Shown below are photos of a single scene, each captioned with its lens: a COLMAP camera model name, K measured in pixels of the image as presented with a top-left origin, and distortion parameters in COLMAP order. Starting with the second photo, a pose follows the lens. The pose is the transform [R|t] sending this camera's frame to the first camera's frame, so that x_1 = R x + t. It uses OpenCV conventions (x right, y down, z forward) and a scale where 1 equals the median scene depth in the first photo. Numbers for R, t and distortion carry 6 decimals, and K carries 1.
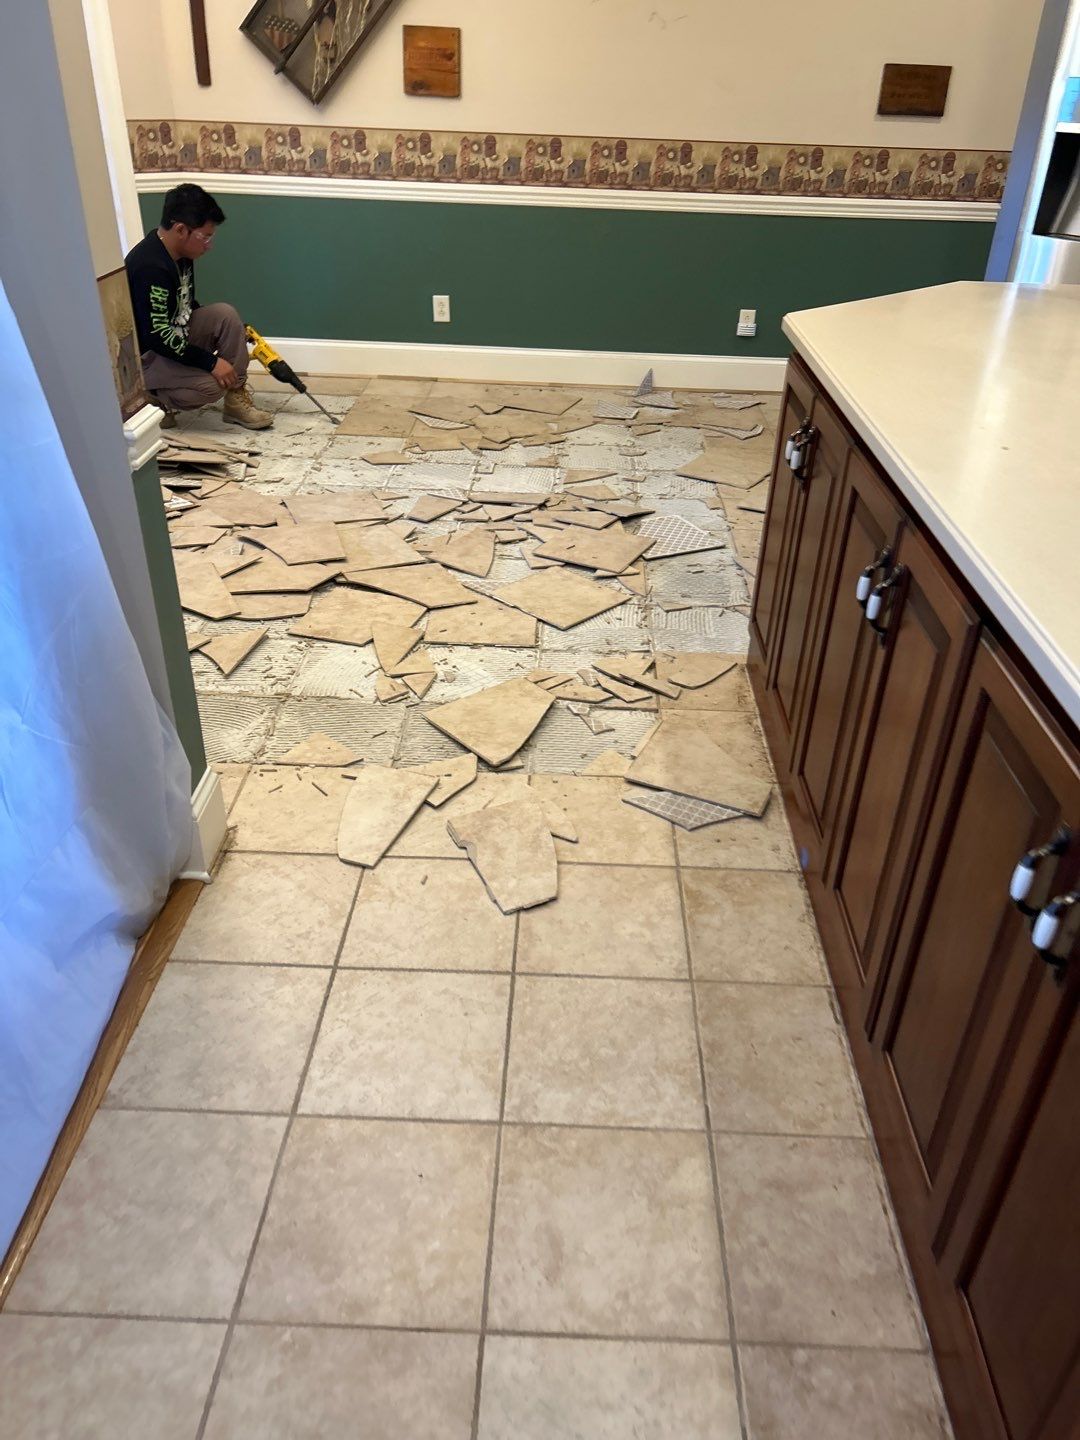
lens RADIAL K [[1090.7, 0, 540.0], [0, 1090.7, 720.0], [0, 0, 1]] dist [0.076086, -0.083529]
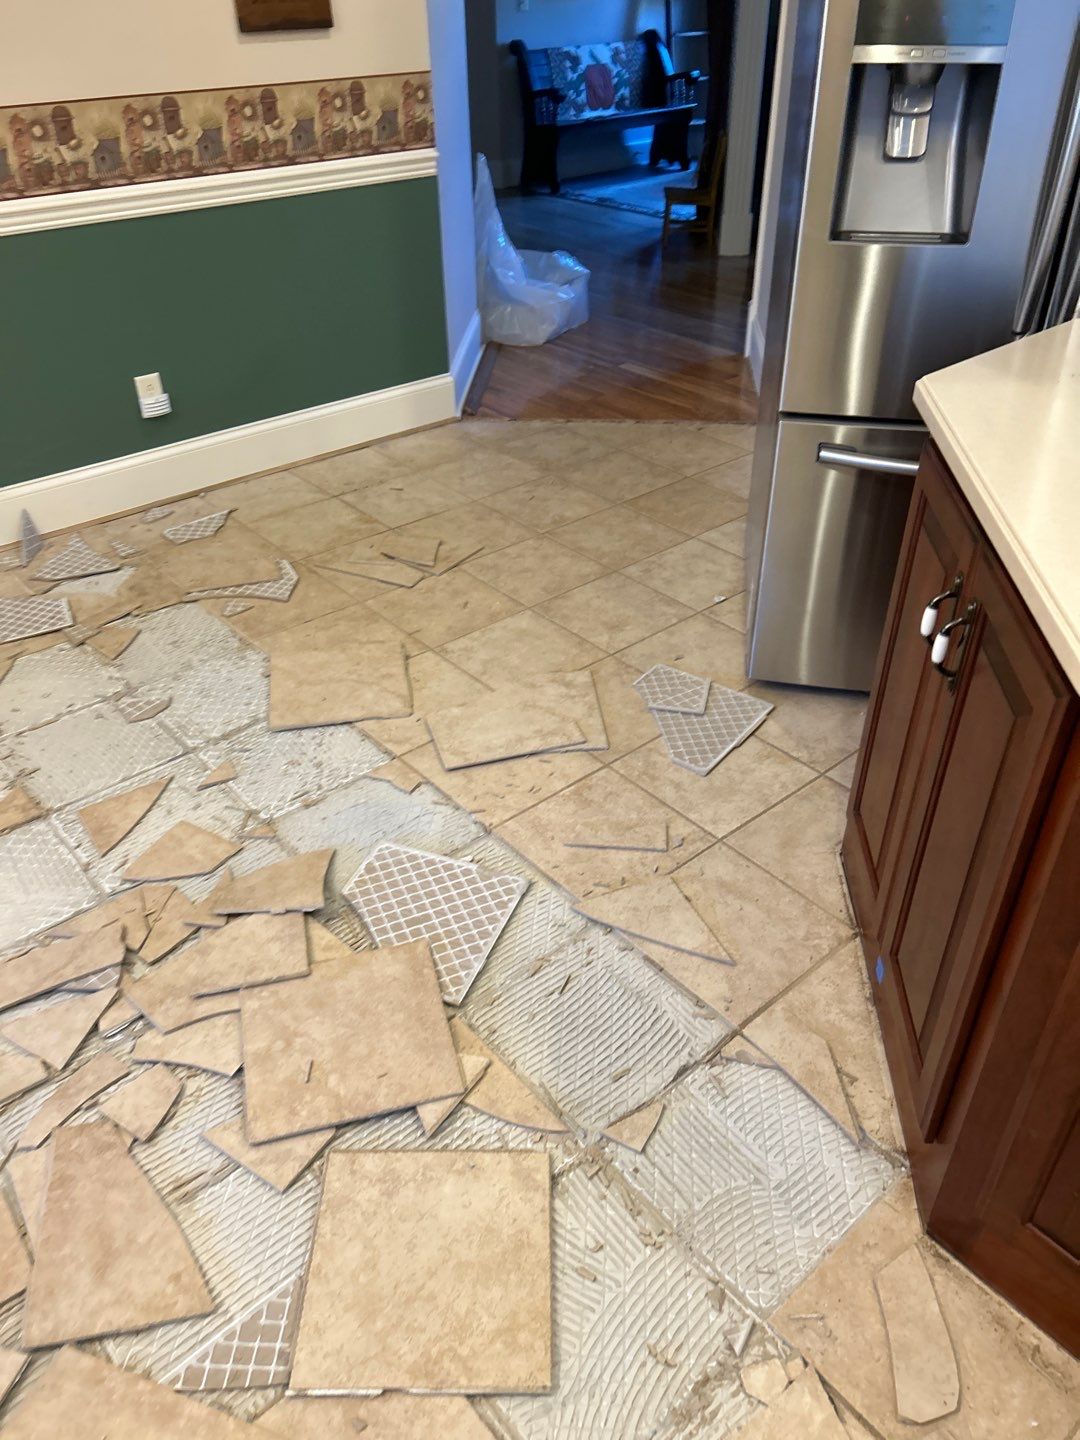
lens RADIAL K [[1090.7, 0, 540.0], [0, 1090.7, 720.0], [0, 0, 1]] dist [0.076086, -0.083529]
pose [[0.732966, -0.420870, 0.534443, -0.067798], [0.376445, 0.905326, 0.196659, -0.276163], [-0.566613, 0.057044, 0.822007, 0.448870]]
